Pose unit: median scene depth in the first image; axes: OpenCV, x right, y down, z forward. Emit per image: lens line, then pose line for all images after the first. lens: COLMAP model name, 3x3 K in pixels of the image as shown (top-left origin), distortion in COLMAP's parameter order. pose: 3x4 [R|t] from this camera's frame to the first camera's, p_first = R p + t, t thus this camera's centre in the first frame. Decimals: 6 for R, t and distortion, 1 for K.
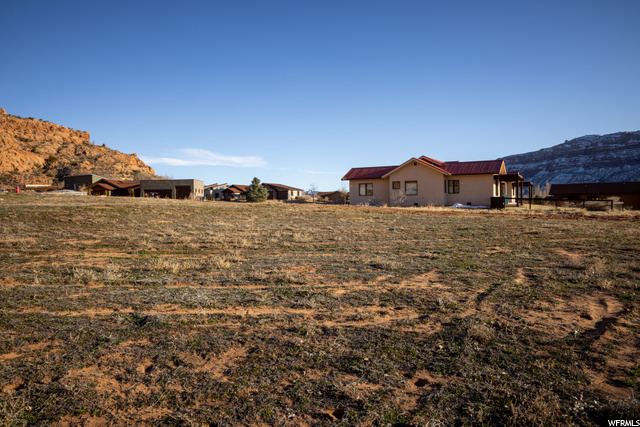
lens RADIAL K [[443.4, 0, 324.9], [0, 443.4, 210.4], [0, 0, 1]] dist [-0.087790, 0.062310]
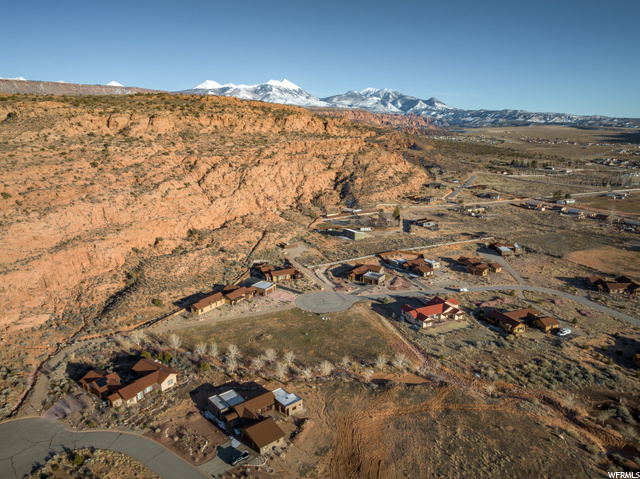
lens RADIAL K [[452.7, 0, 304.0], [0, 452.7, 241.1], [0, 0, 1]] dist [-0.039867, 0.011759]
pose [[0.800355, 0.137077, -0.583645, 0.229411], [0.001763, 0.972968, 0.230932, -0.223030], [0.599524, -0.185856, 0.778478, -0.358836]]
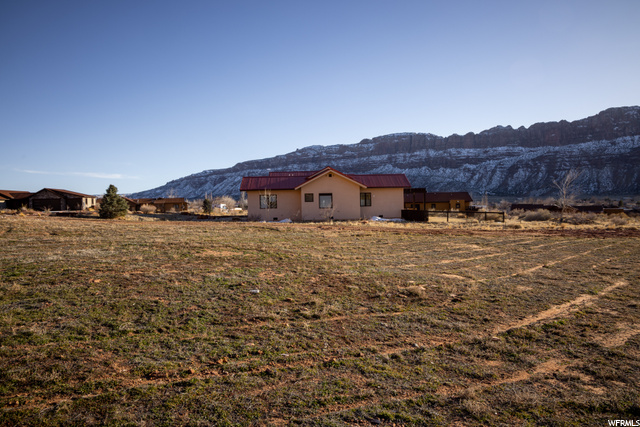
lens RADIAL K [[443.4, 0, 317.1], [0, 443.4, 214.8], [0, 0, 1]] dist [-0.087790, 0.062310]
pose [[0.848269, -0.018175, 0.529253, -0.040808], [0.016058, 0.999834, 0.008599, -0.003703], [-0.529322, 0.001205, 0.848420, 0.026370]]
